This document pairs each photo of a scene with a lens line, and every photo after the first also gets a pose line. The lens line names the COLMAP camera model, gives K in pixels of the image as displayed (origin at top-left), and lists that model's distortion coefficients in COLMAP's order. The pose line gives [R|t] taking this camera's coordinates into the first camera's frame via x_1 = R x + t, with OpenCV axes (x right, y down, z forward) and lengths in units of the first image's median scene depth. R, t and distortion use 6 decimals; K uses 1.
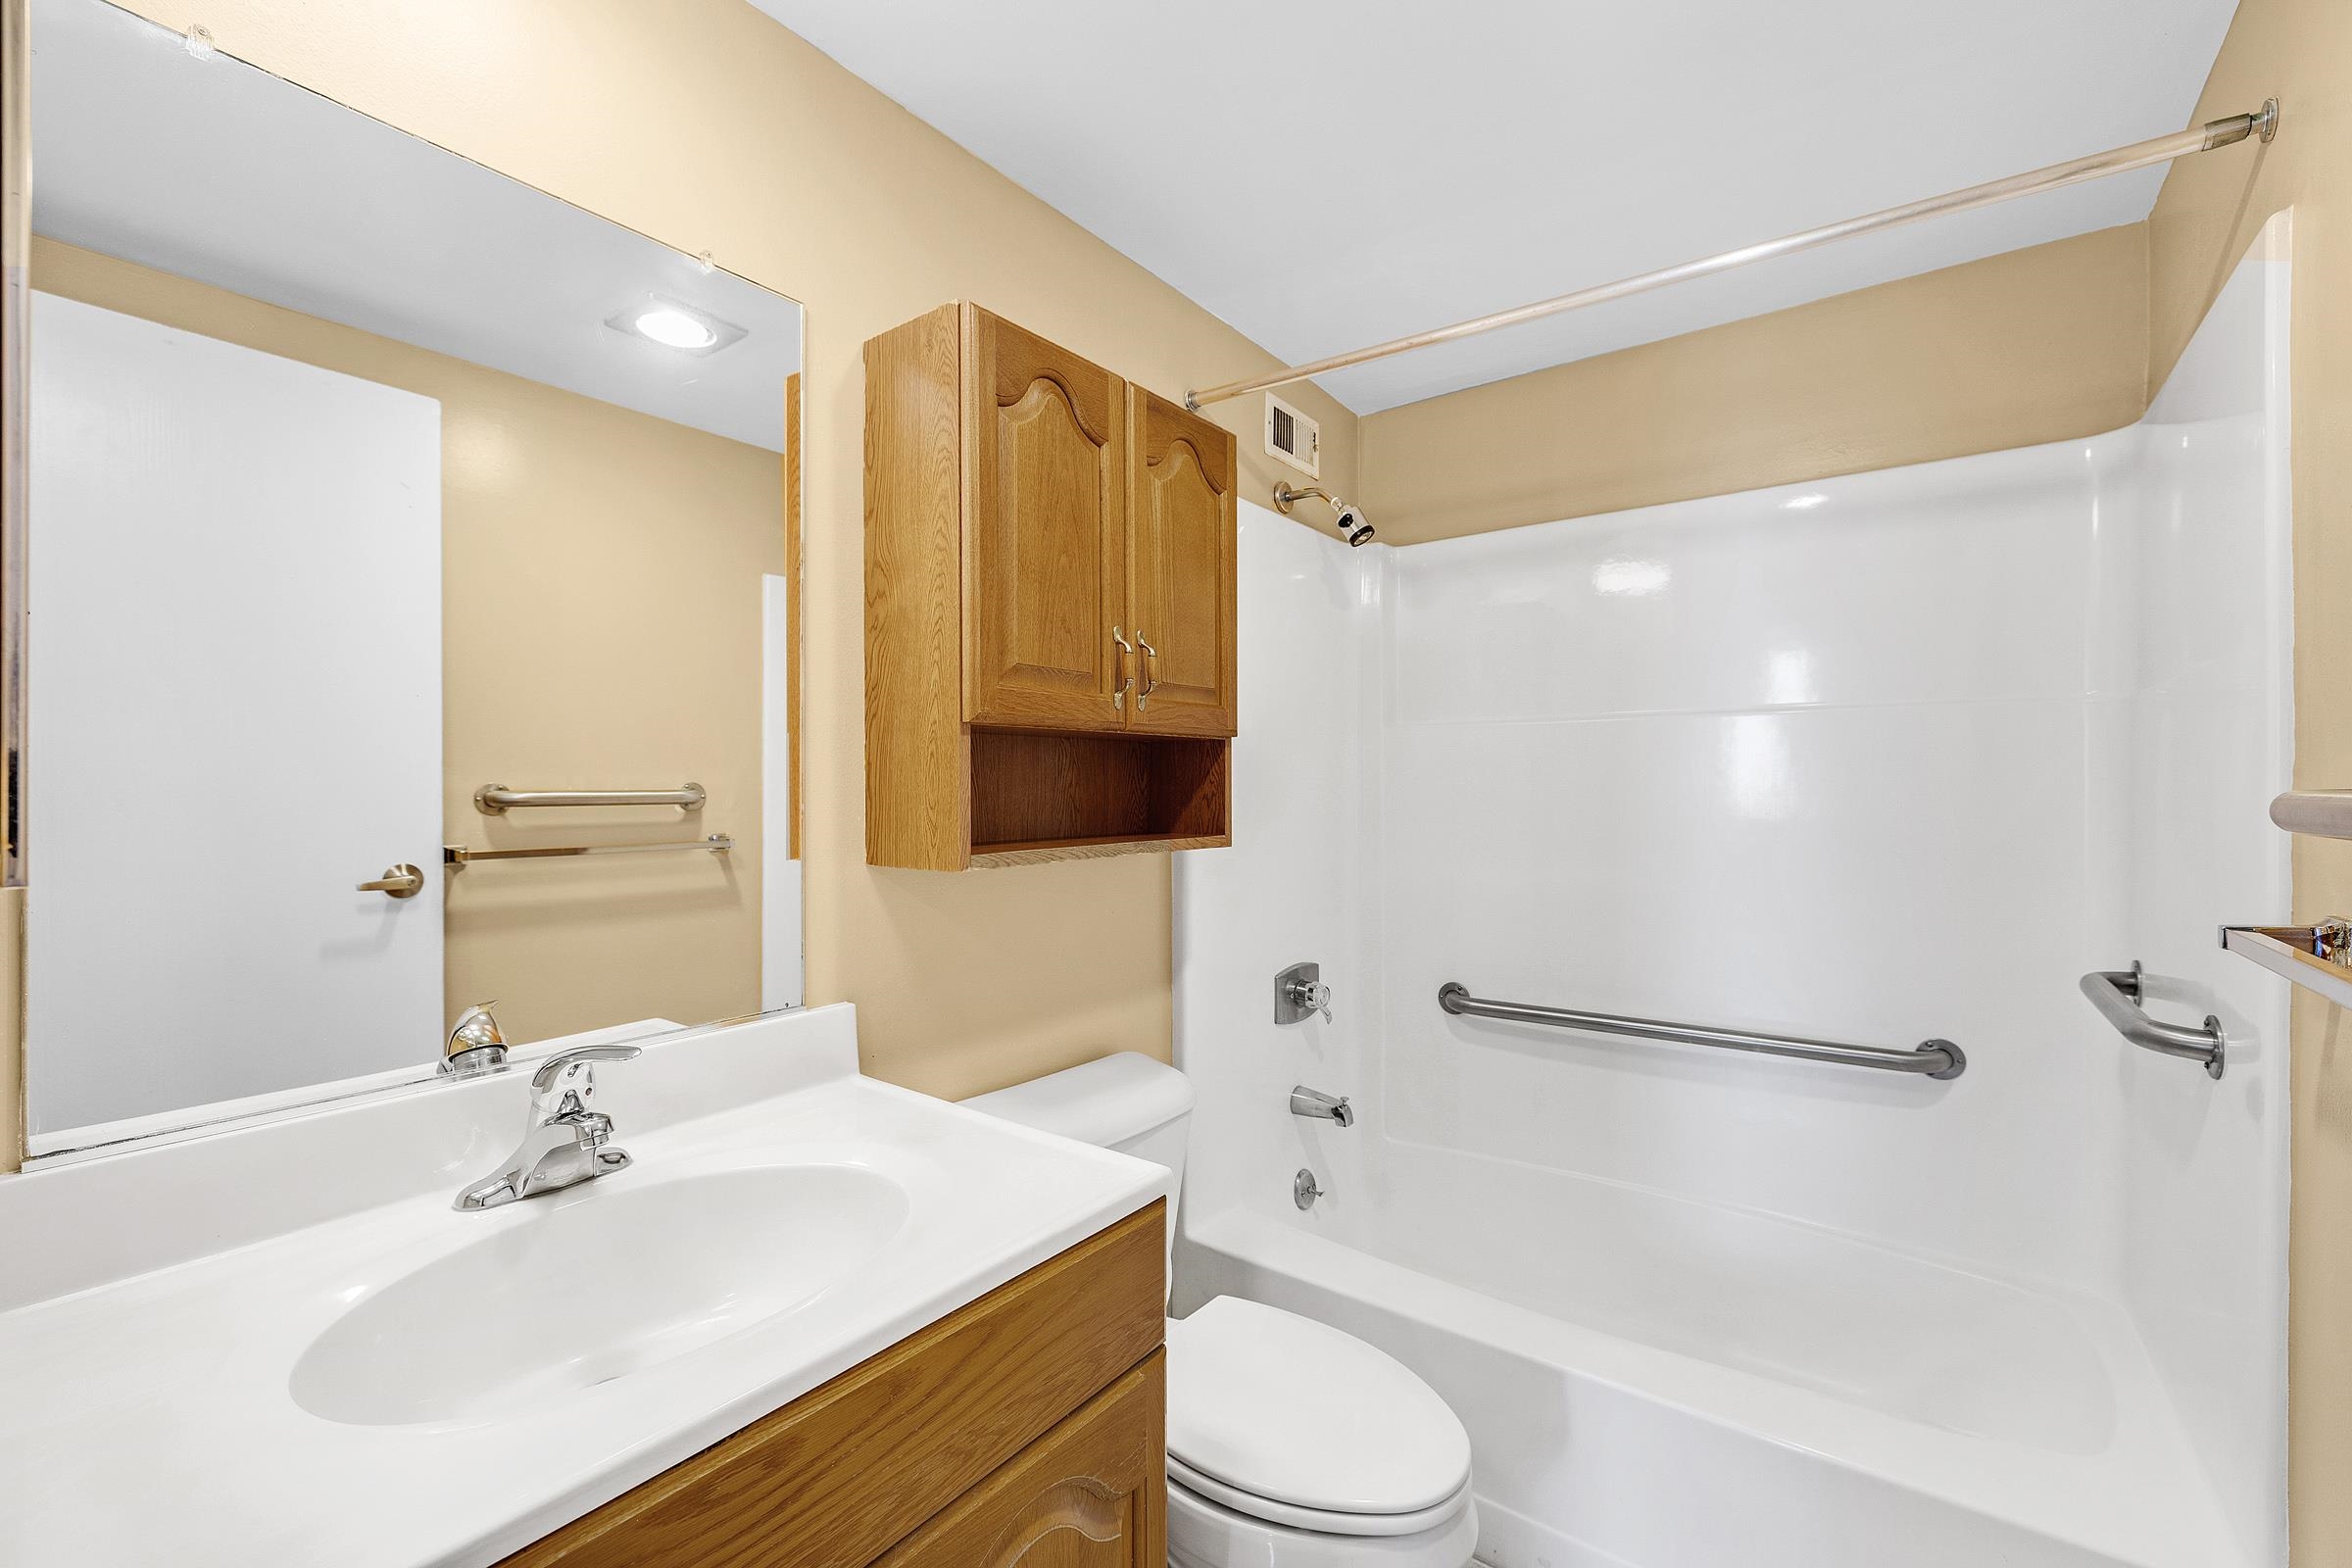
lens RADIAL K [[996.4, 0, 1176.3], [0, 996.4, 786.7], [0, 0, 1]] dist [-0.001488, -0.000061]
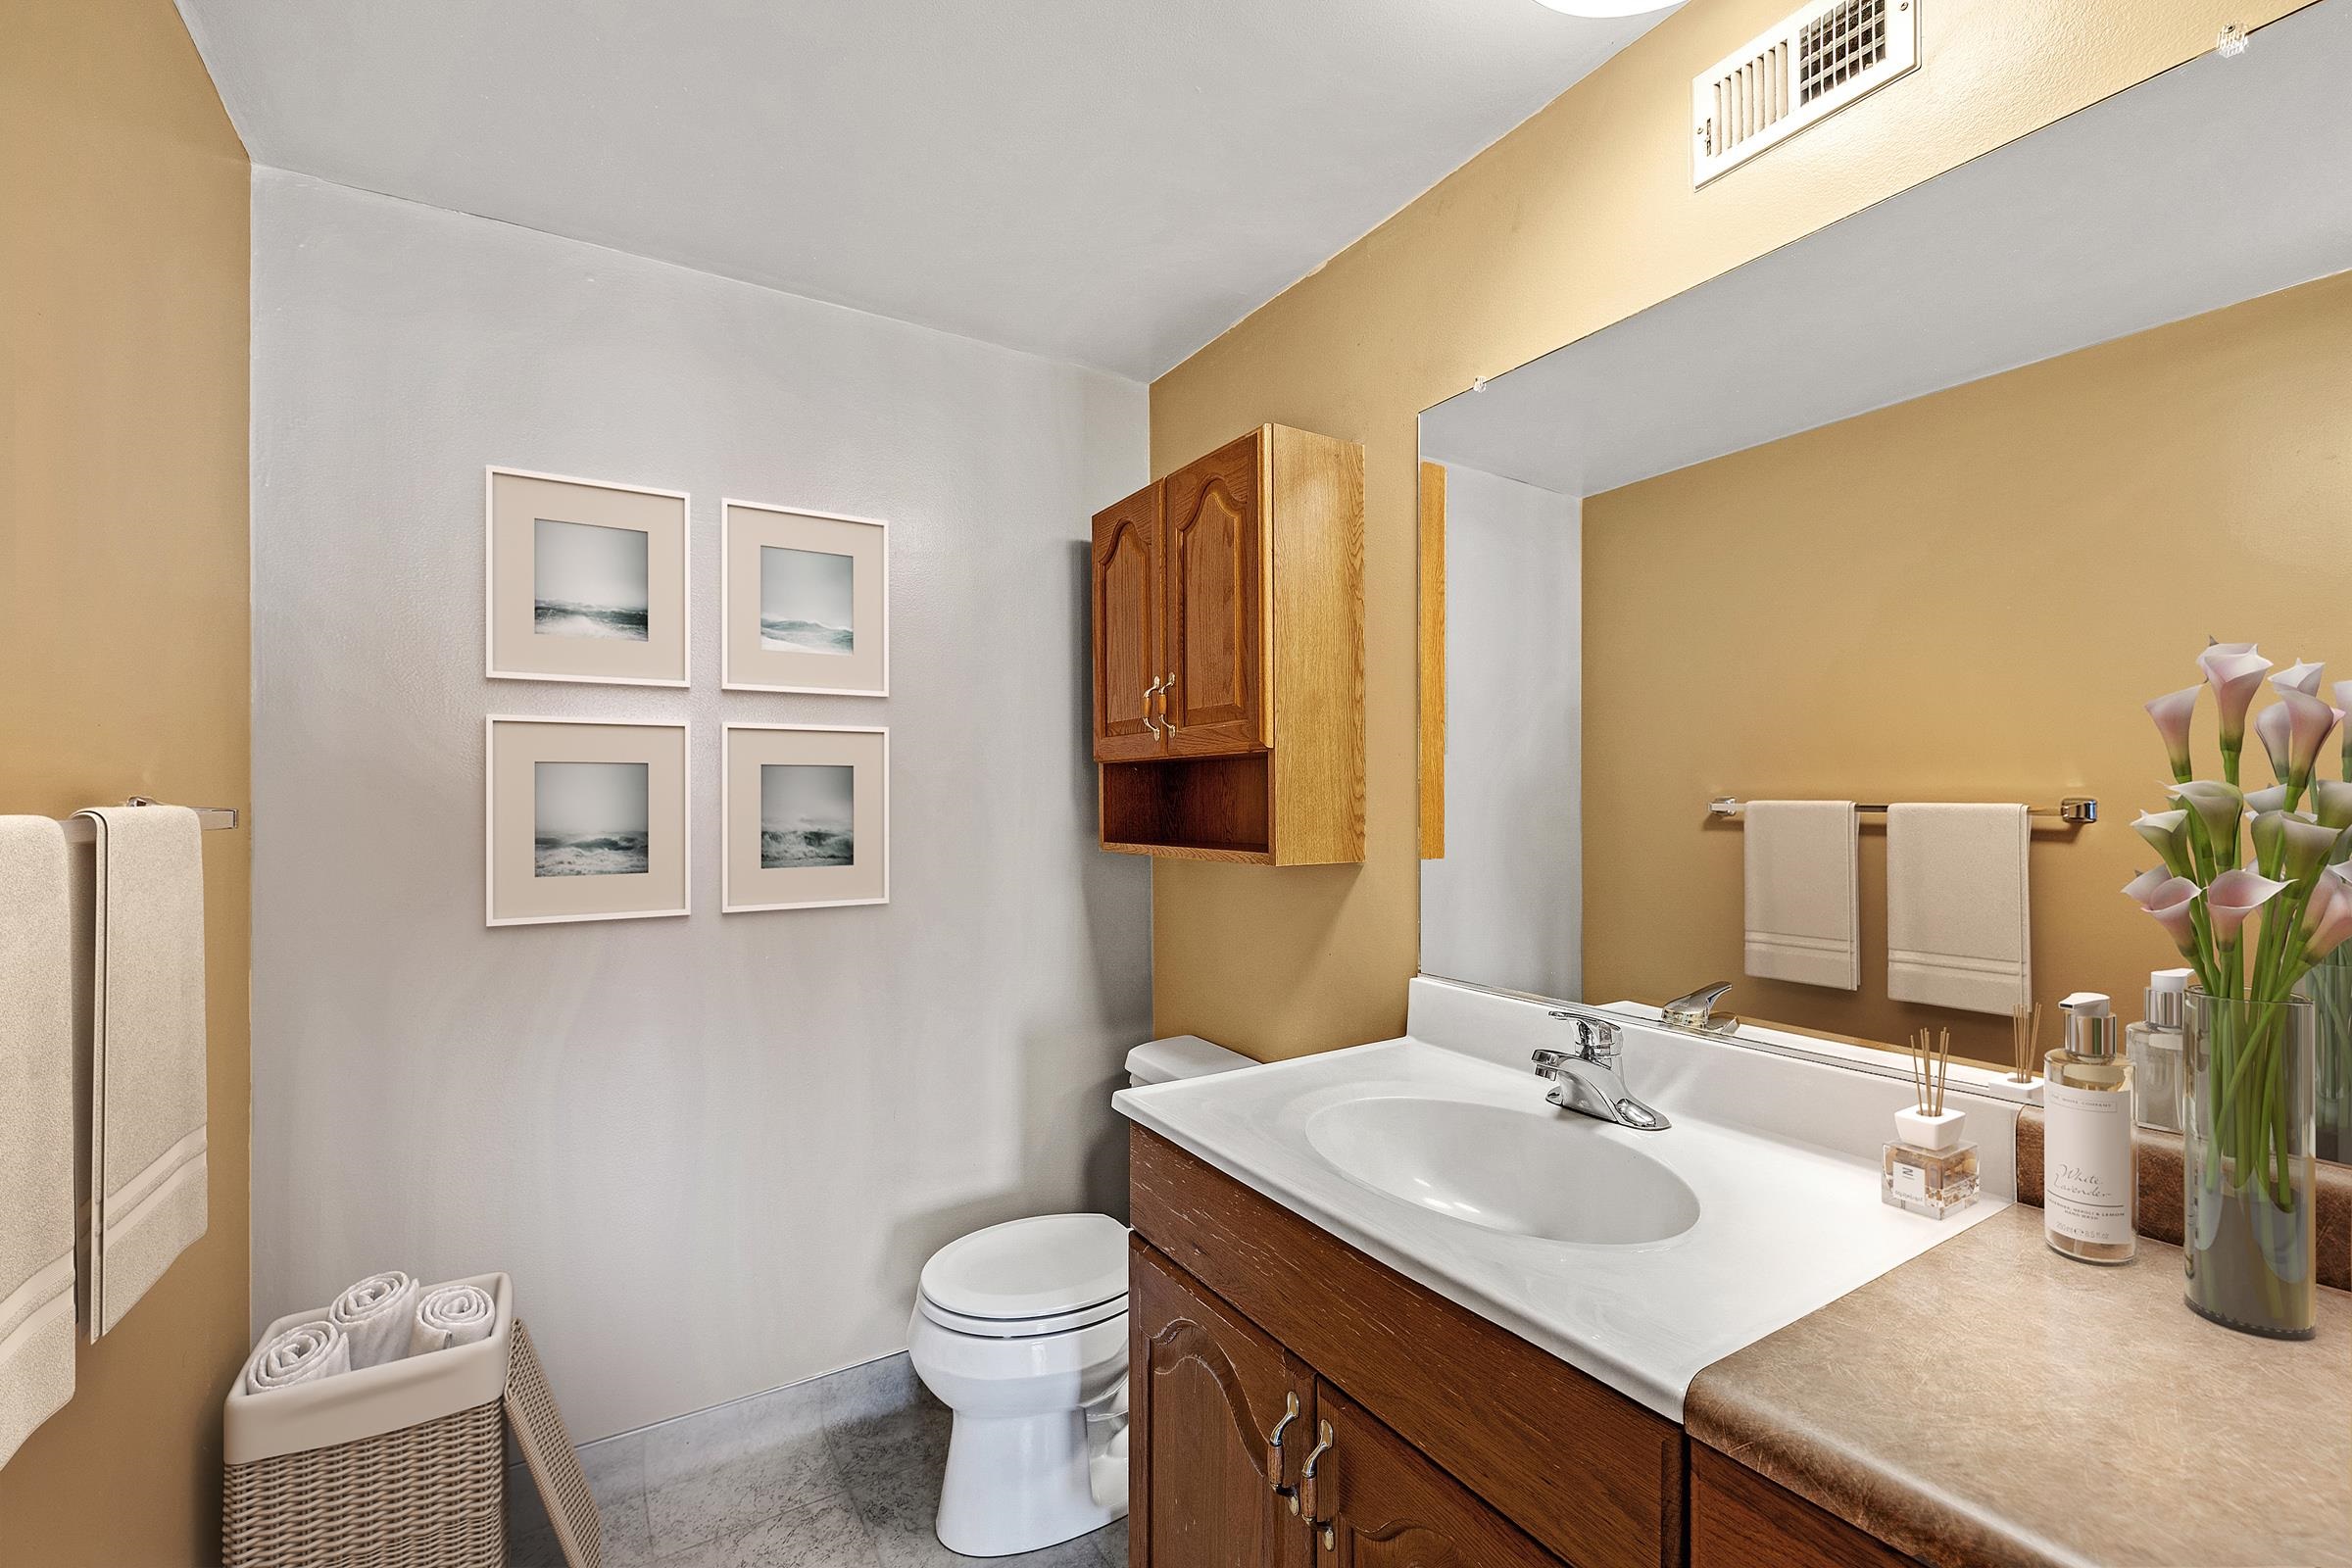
lens RADIAL K [[996.4, 0, 1177.6], [0, 996.4, 792.4], [0, 0, 1]] dist [-0.001488, -0.000061]
pose [[-0.383156, -0.005620, -0.923667, 1.007400], [0.004676, 0.999957, -0.008024, -0.003043], [0.923672, -0.007393, -0.383113, 1.324012]]
